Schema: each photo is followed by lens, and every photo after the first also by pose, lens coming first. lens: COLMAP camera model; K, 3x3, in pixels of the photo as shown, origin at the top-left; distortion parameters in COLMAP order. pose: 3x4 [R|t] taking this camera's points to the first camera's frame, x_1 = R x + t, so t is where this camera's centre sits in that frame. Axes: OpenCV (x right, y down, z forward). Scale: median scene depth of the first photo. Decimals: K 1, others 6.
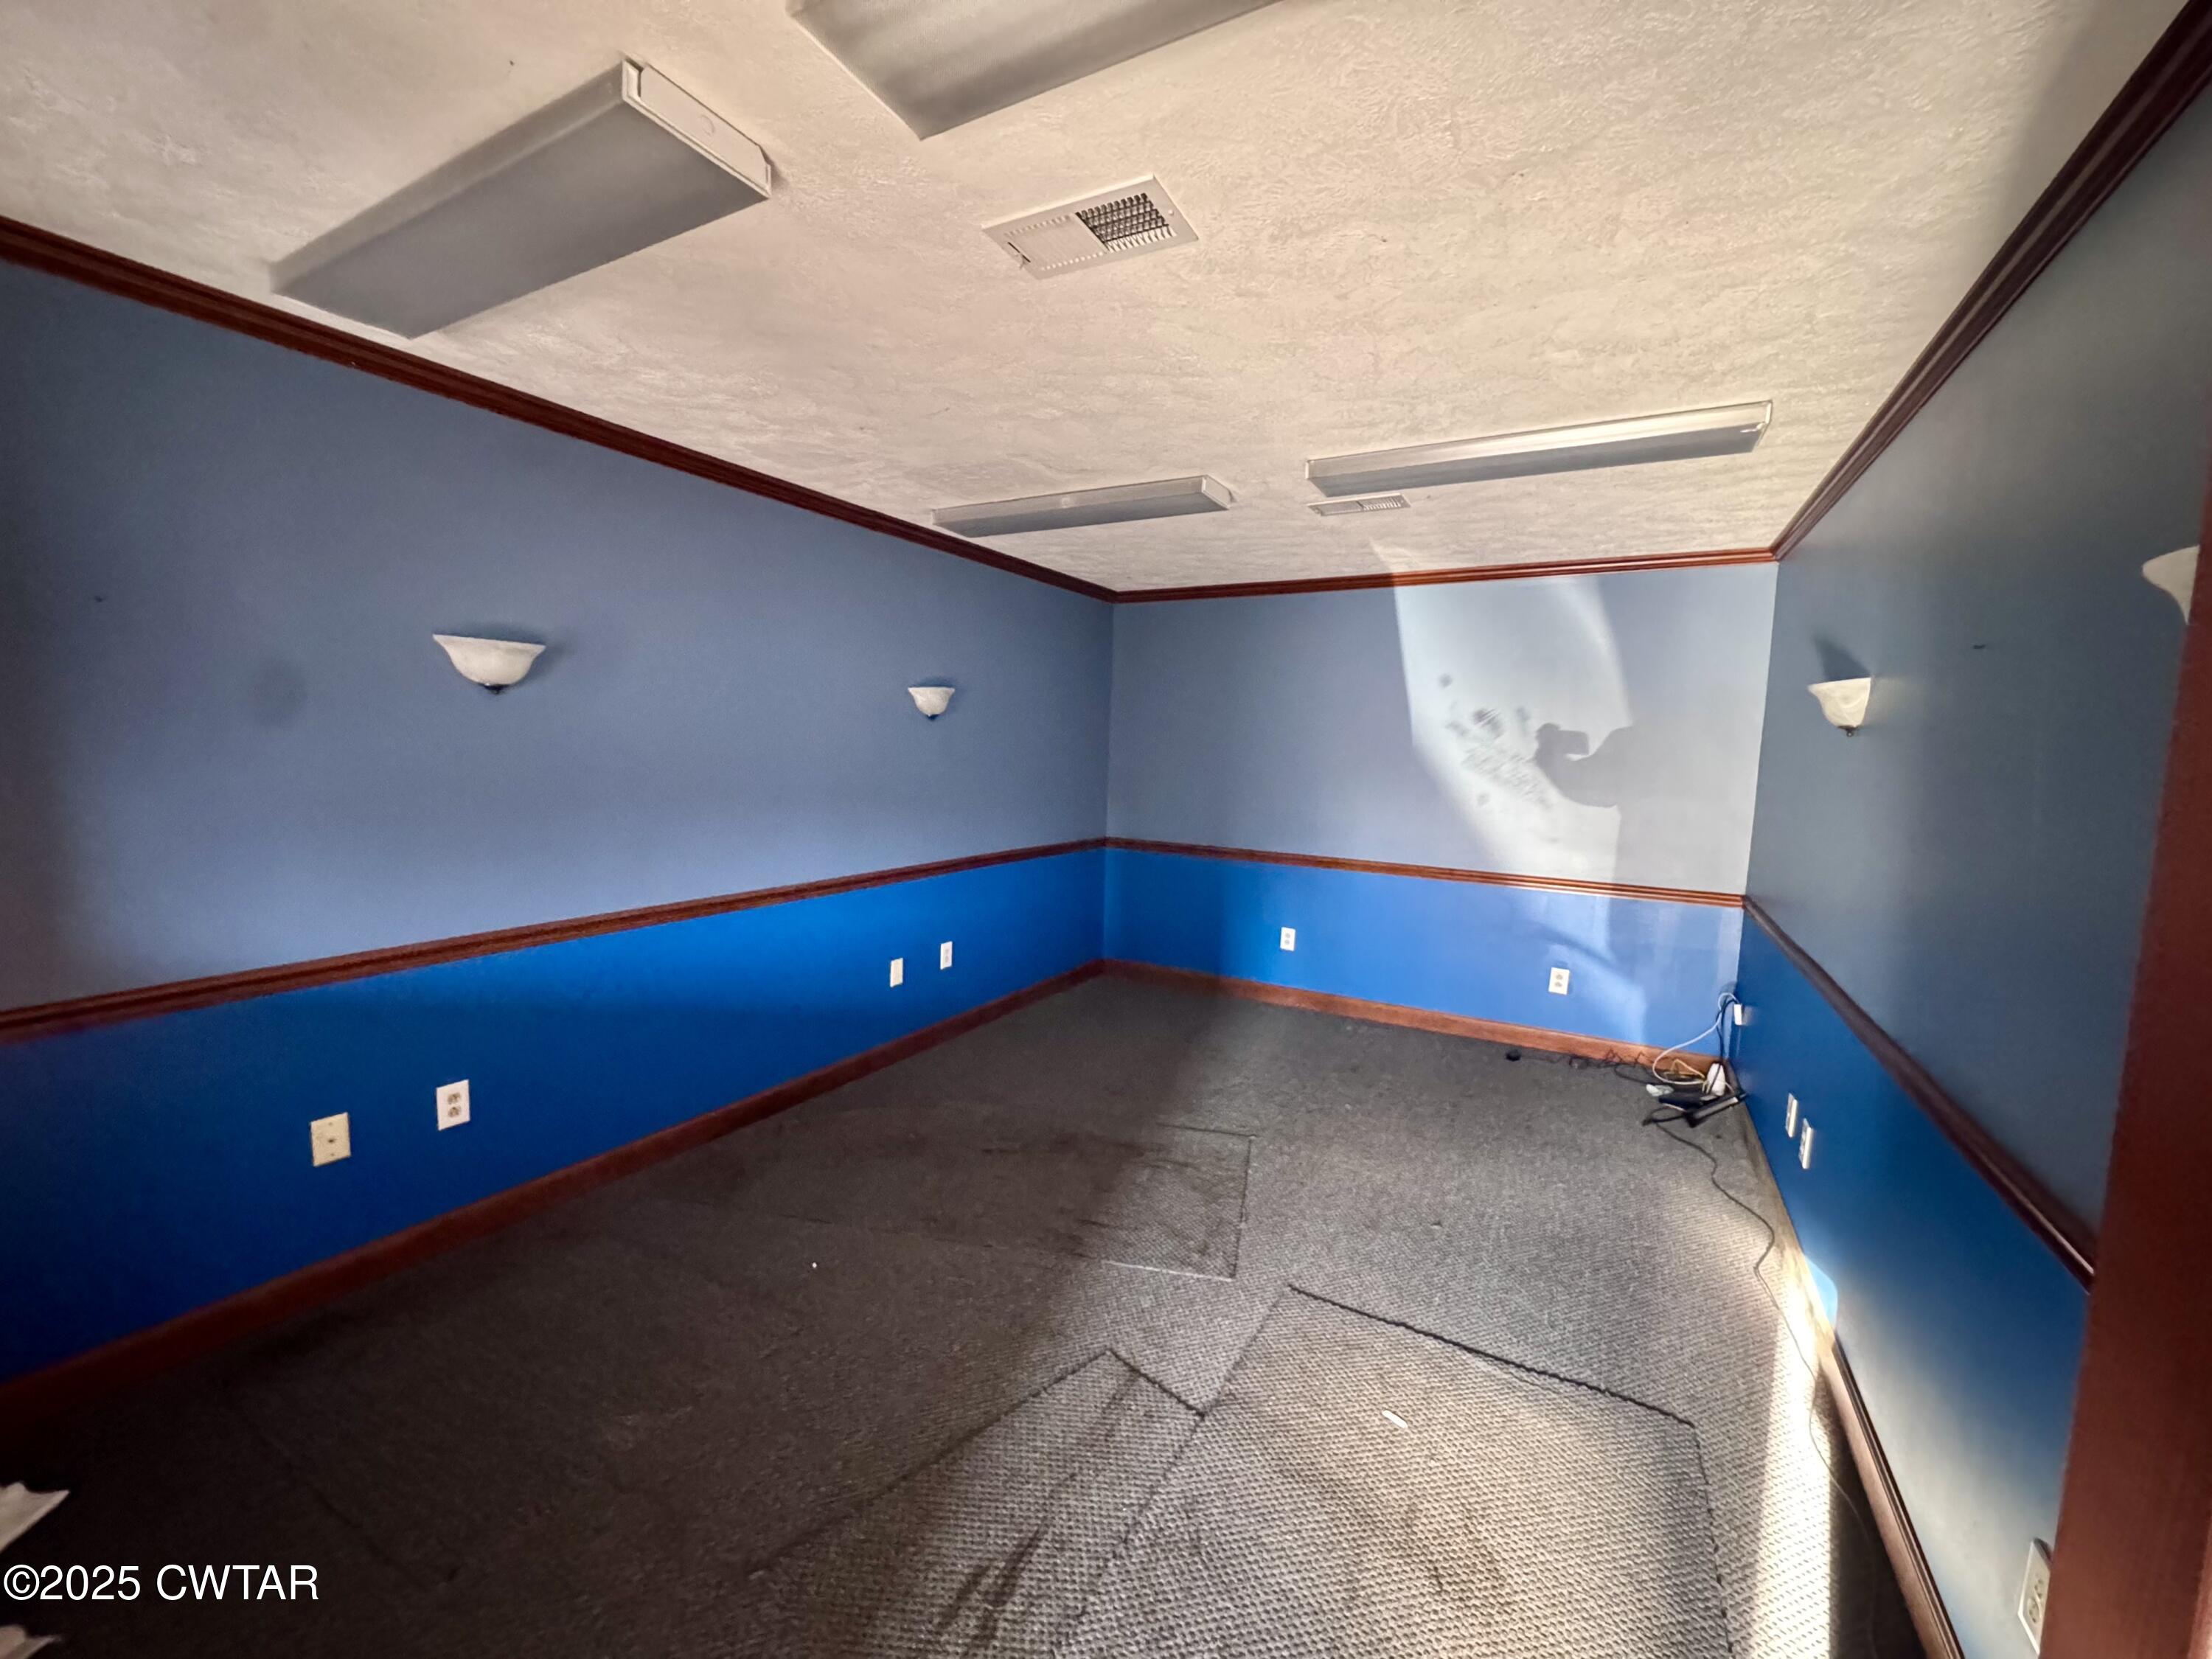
lens RADIAL K [[877.2, 0, 1114.7], [0, 877.2, 836.7], [0, 0, 1]] dist [-0.004516, 0.000214]
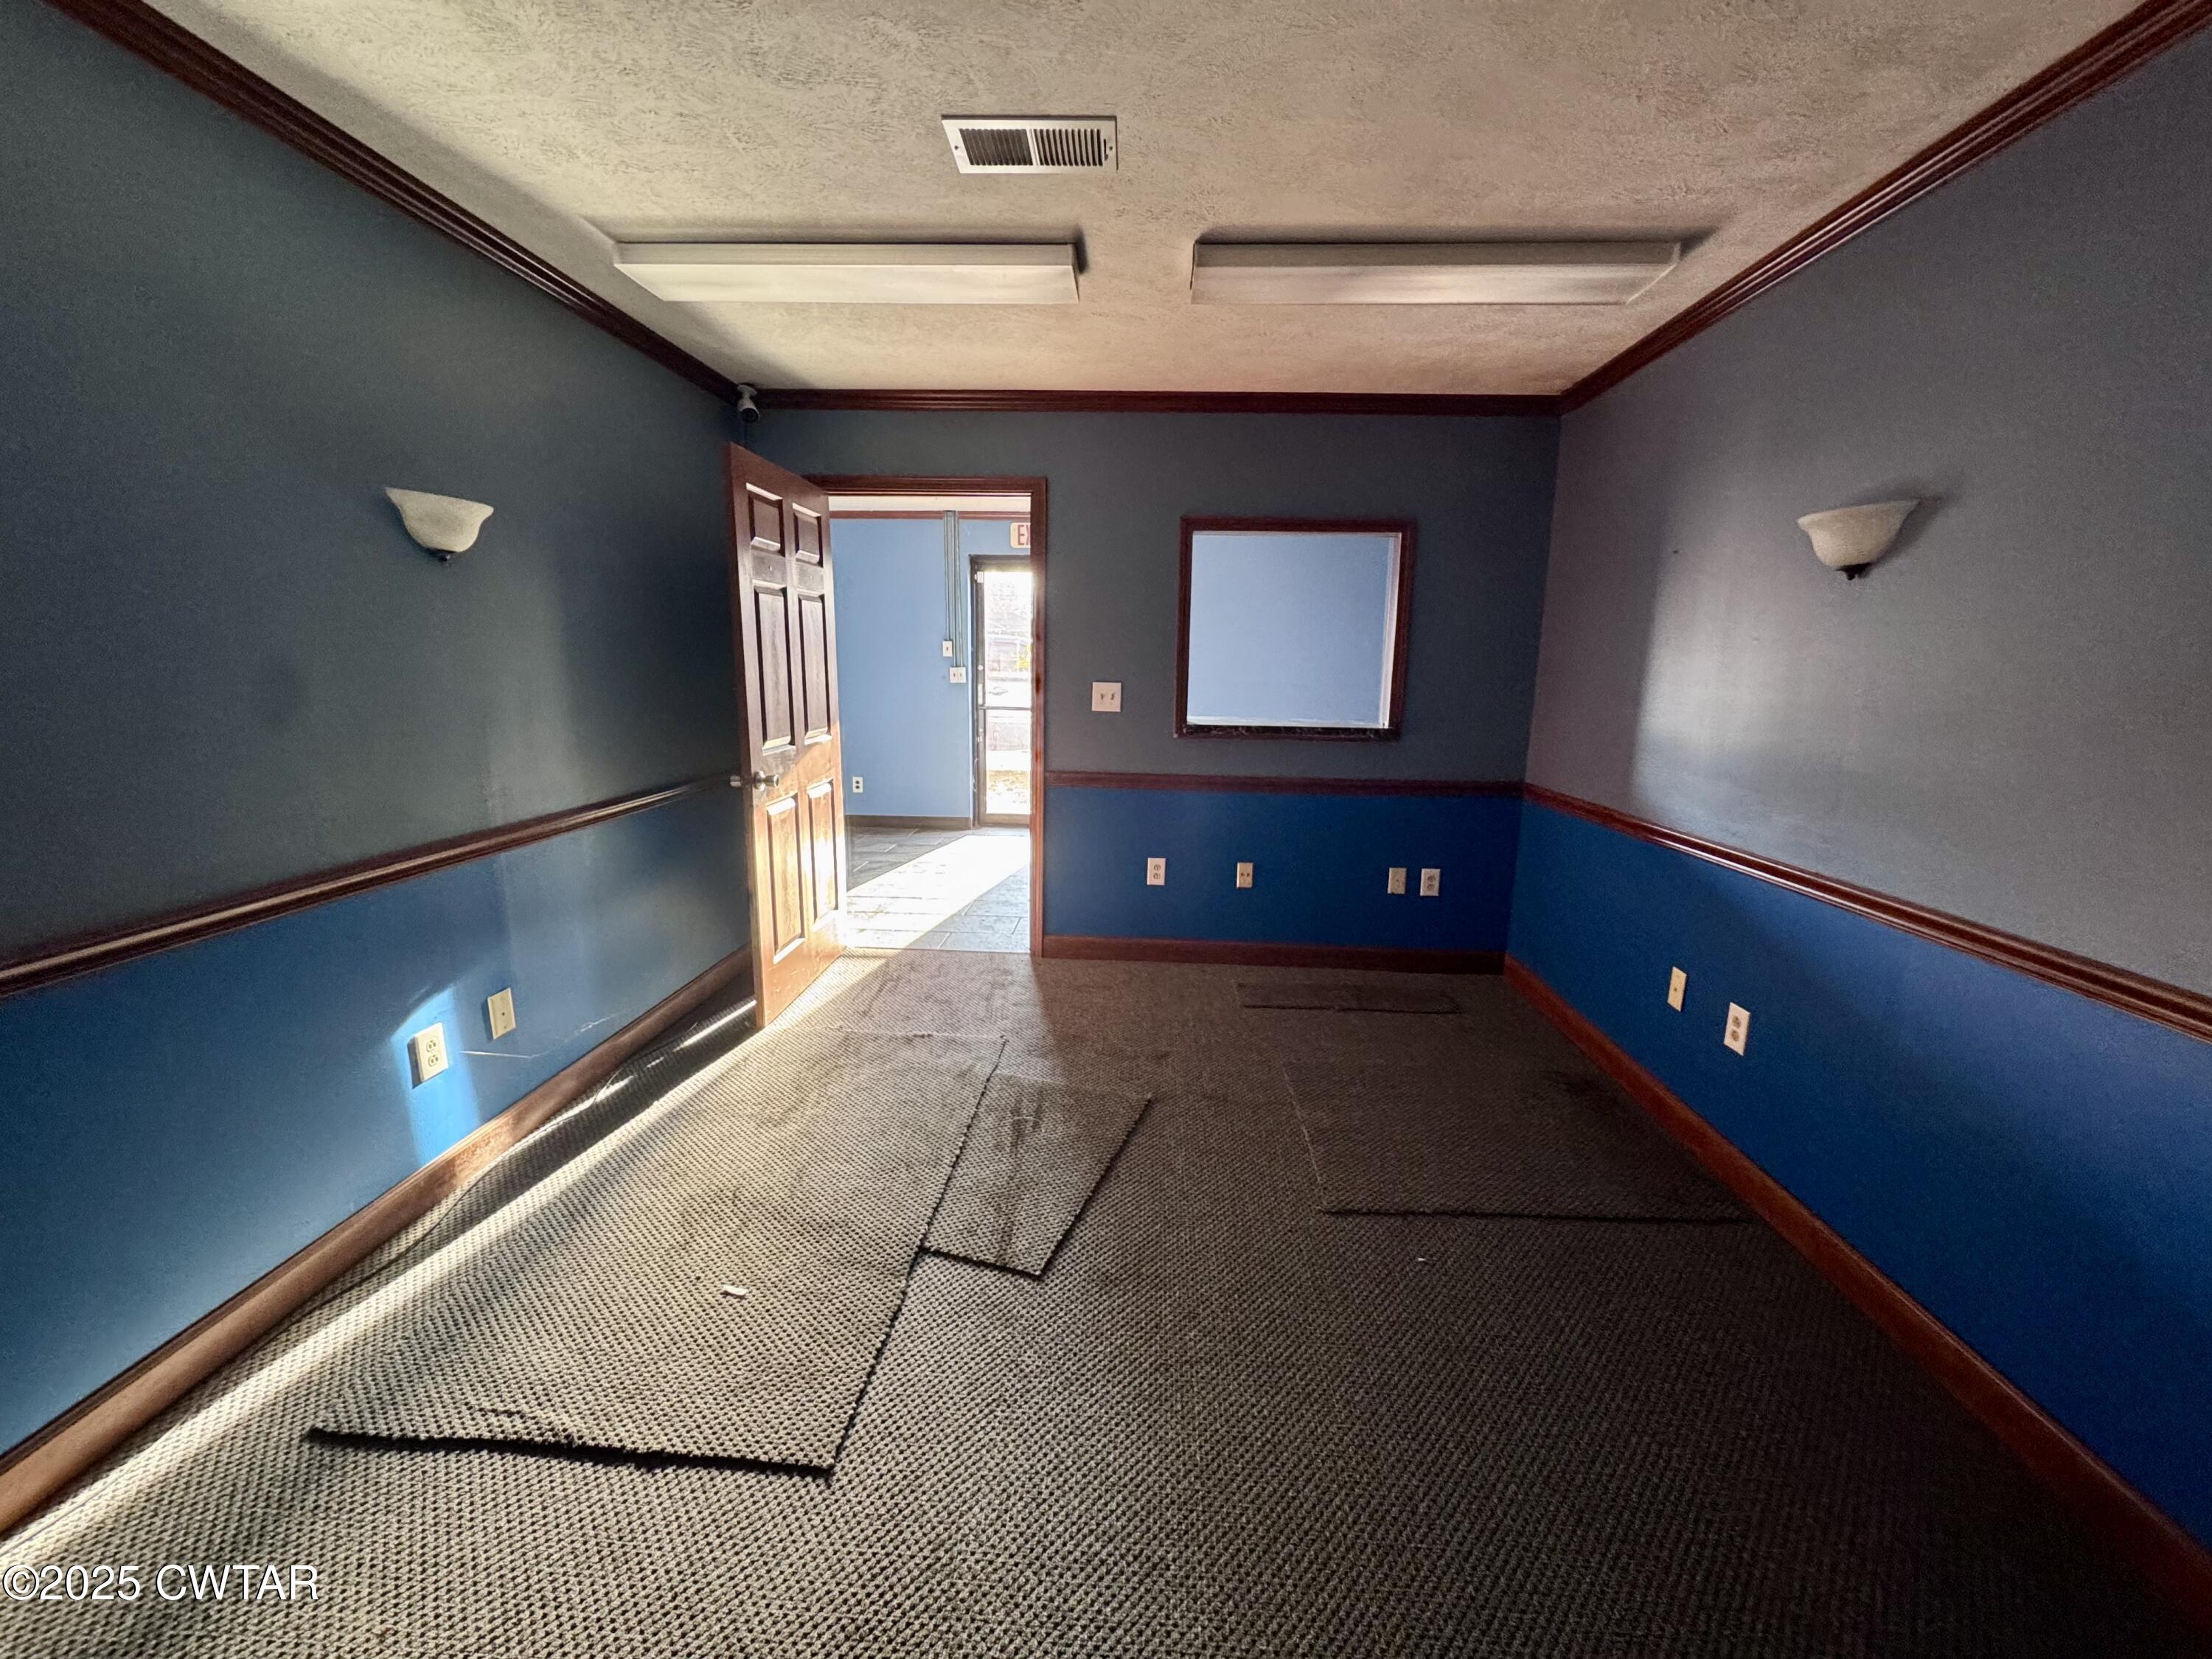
lens RADIAL K [[877.2, 0, 1115.7], [0, 877.2, 817.7], [0, 0, 1]] dist [-0.004516, 0.000214]
pose [[-0.893684, 0.036446, -0.447213, 0.332680], [-0.091508, 0.960943, 0.261178, -0.127117], [0.439266, 0.274334, -0.855445, 1.792116]]
